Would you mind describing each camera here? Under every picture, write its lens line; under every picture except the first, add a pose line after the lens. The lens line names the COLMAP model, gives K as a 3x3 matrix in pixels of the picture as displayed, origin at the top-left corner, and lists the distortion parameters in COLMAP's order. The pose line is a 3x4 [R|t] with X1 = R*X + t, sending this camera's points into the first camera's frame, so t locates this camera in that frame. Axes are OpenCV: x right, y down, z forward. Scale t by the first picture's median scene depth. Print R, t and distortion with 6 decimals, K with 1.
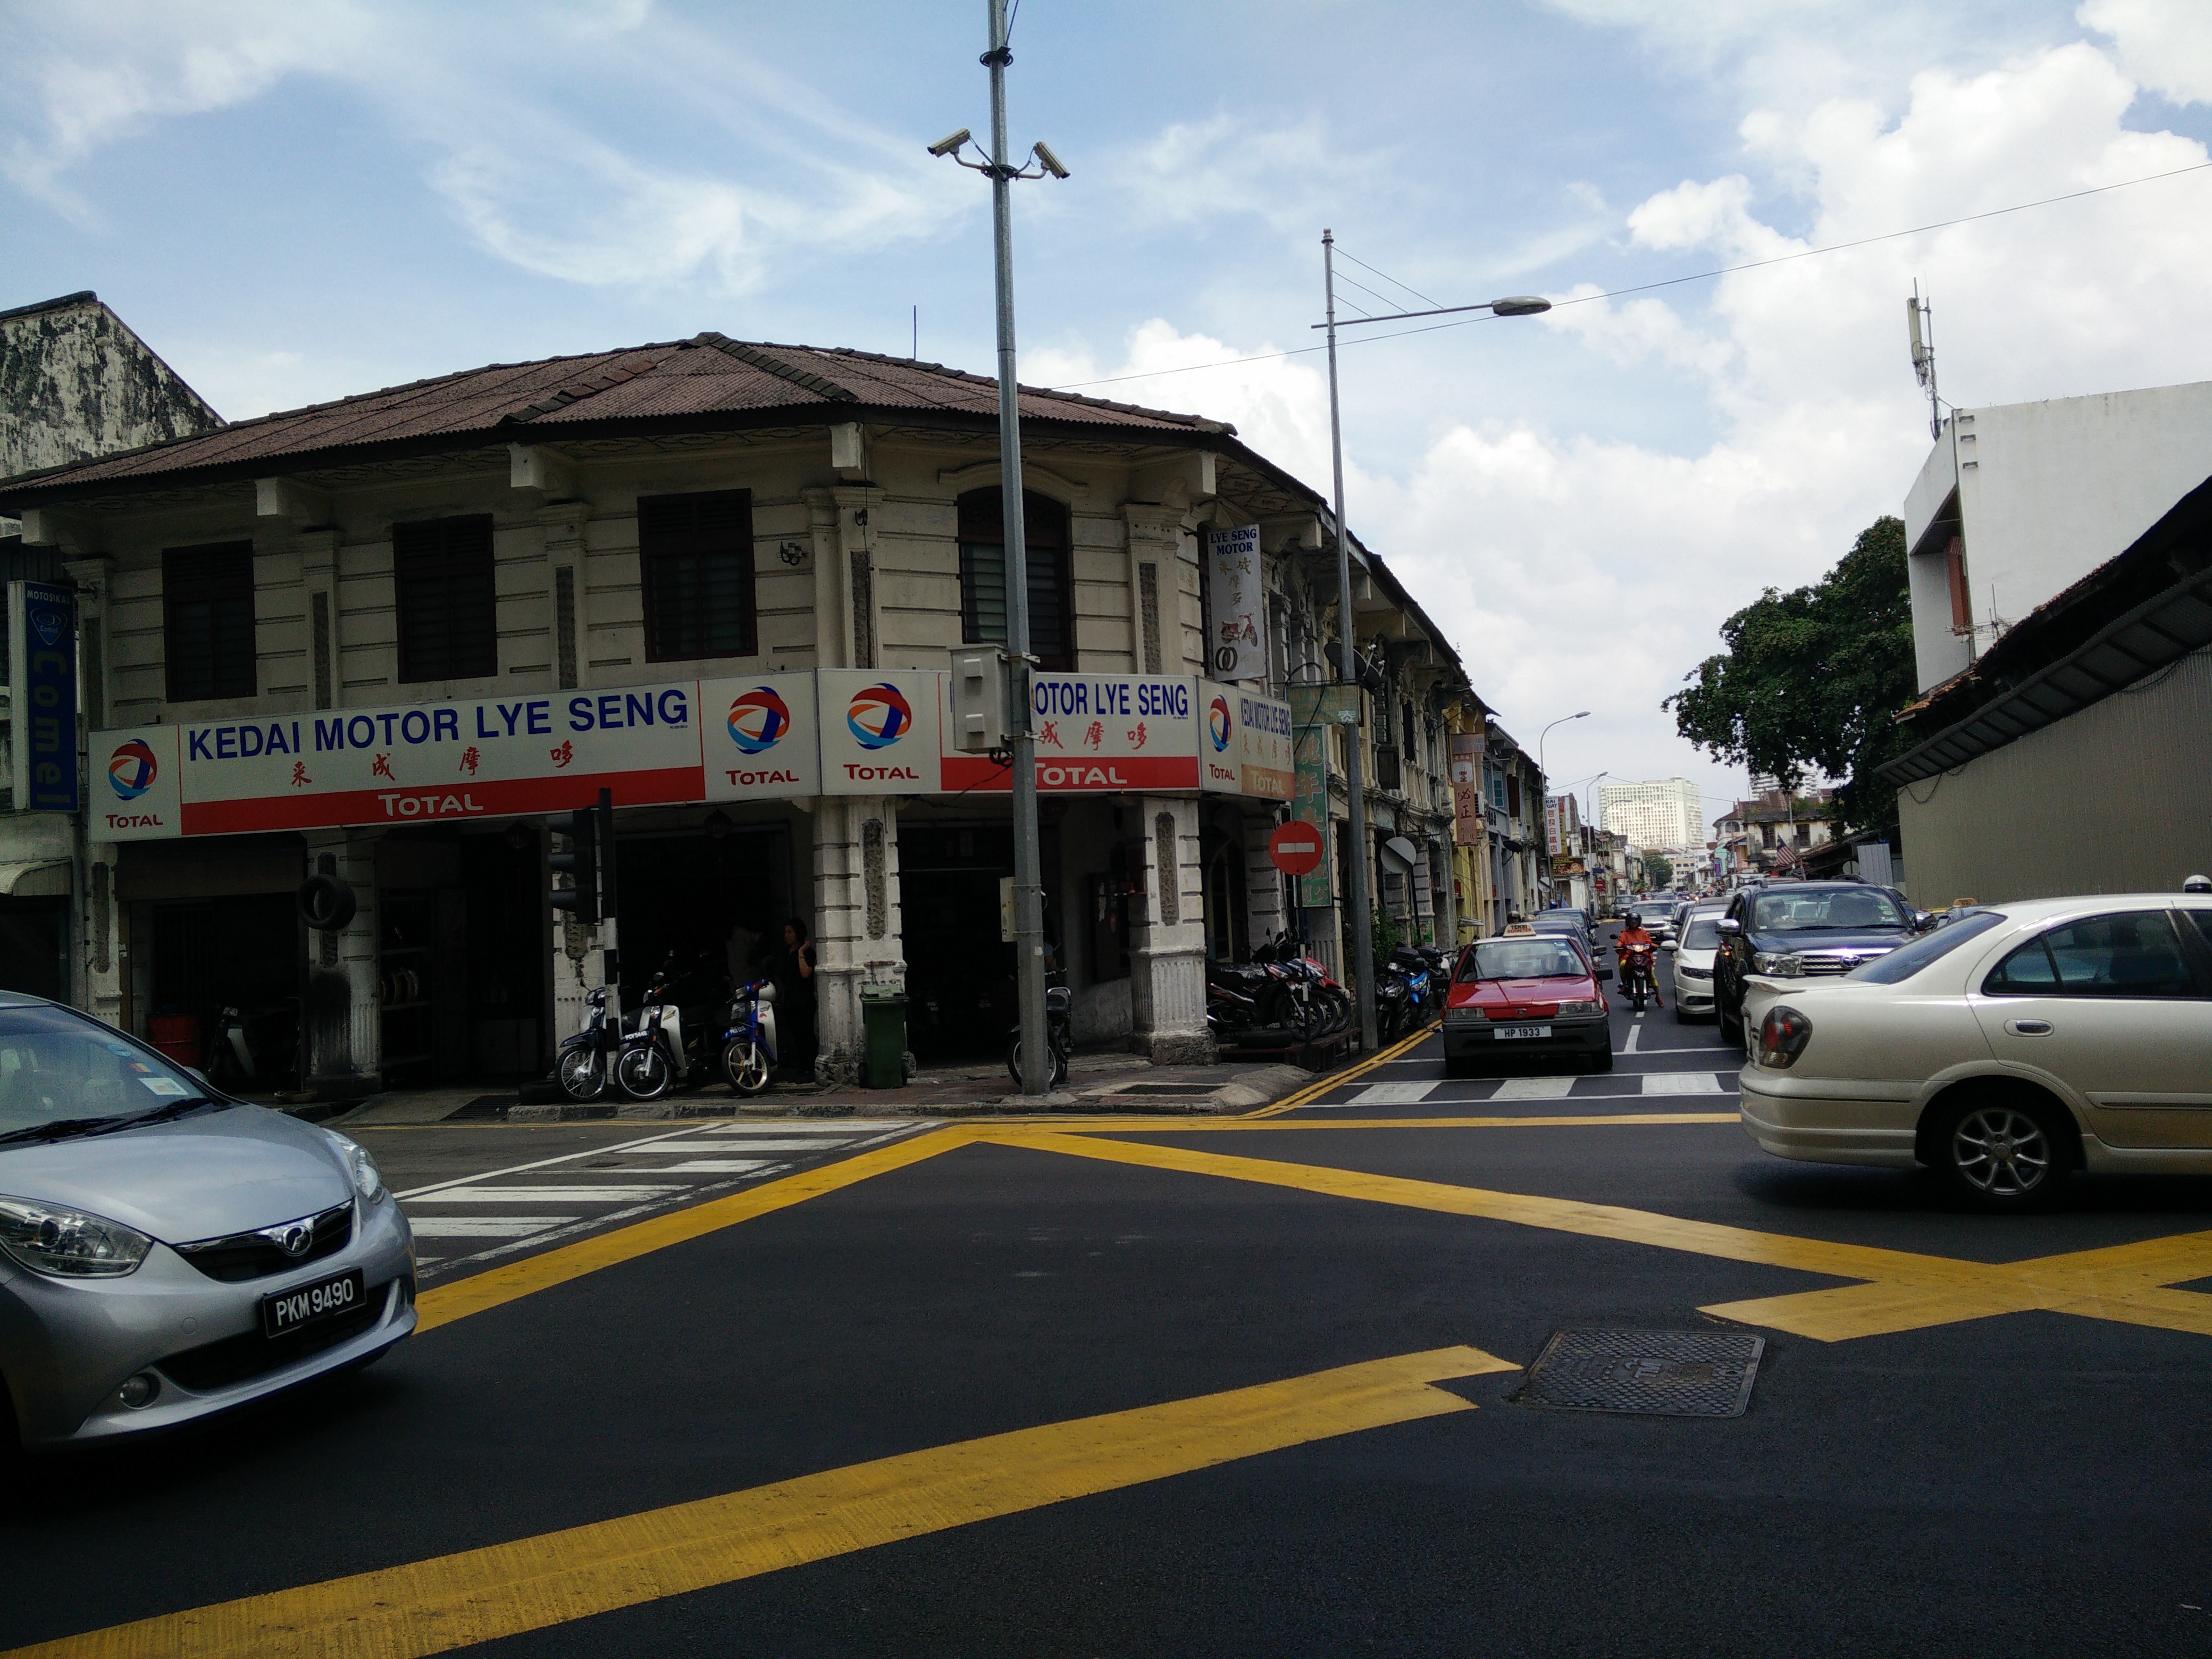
lens RADIAL K [[1796.6, 0, 1120.8], [0, 1796.6, 828.4], [0, 0, 1]] dist [0.014638, 0.001652]
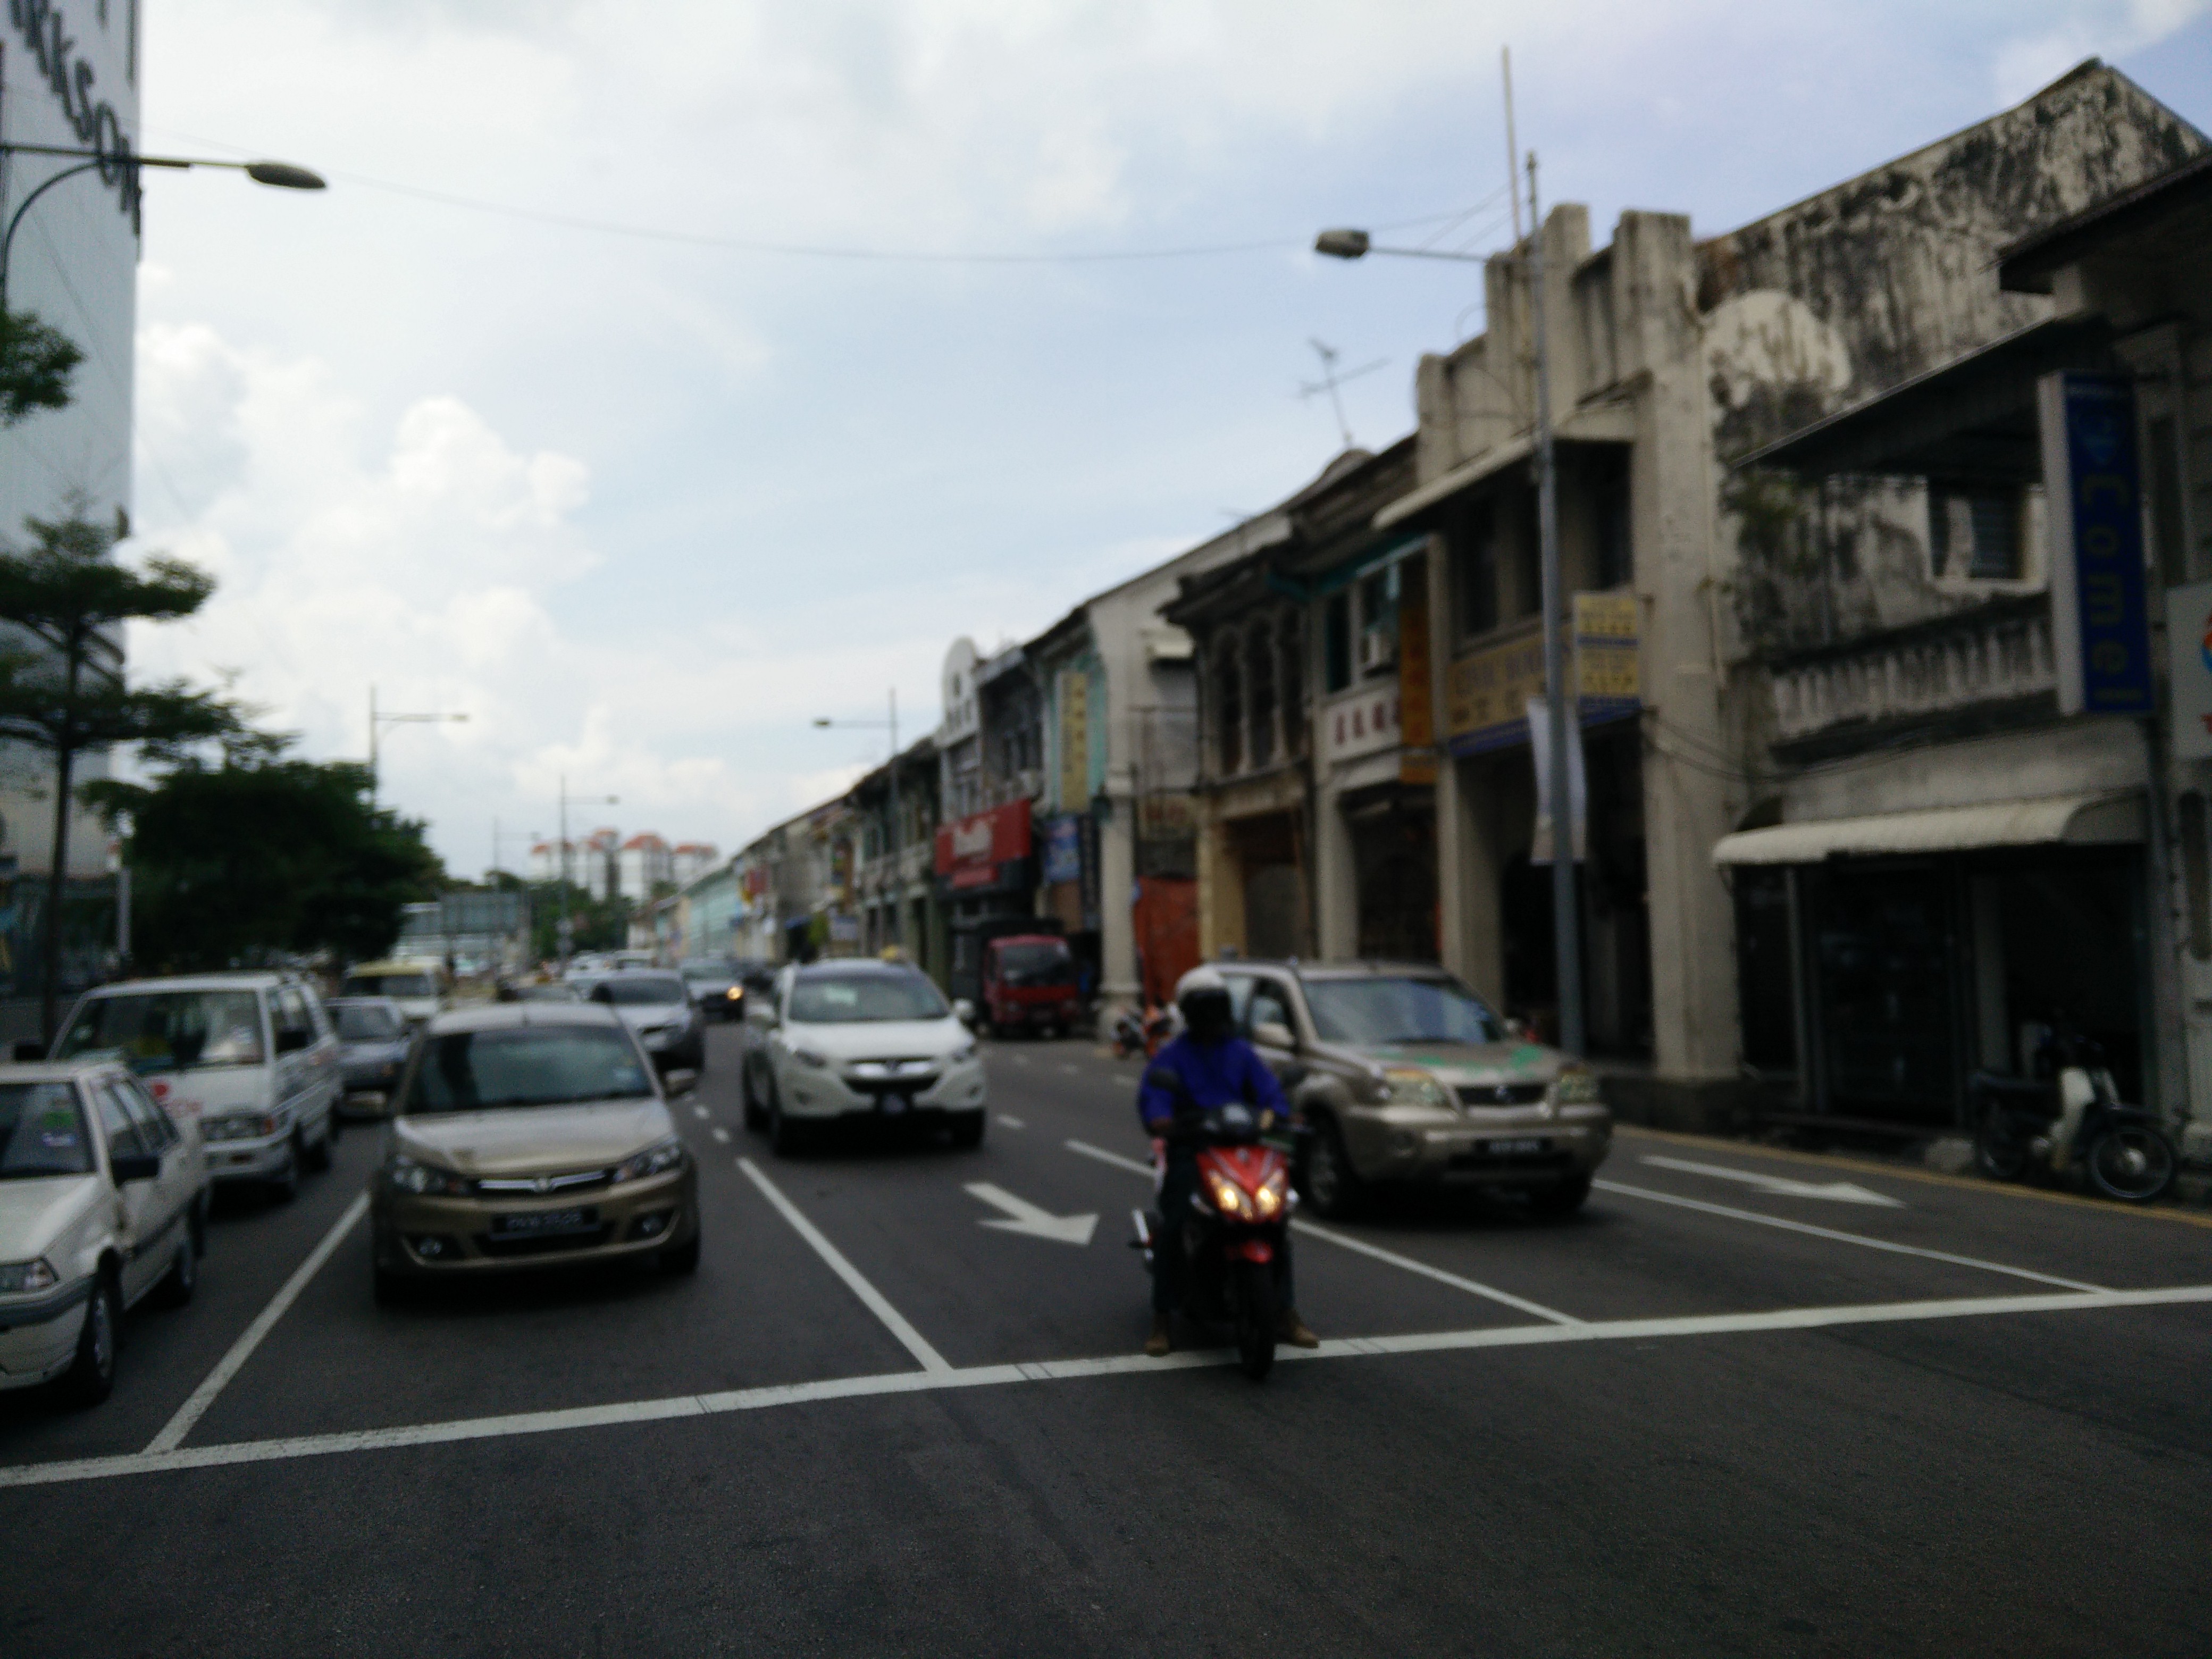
lens RADIAL K [[1796.6, 0, 1113.3], [0, 1796.6, 826.0], [0, 0, 1]] dist [0.014638, 0.001652]
pose [[0.545501, -0.032095, -0.837495, -0.232031], [0.040884, 0.999096, -0.011658, 0.023015], [0.837112, -0.027881, 0.546320, 0.319280]]
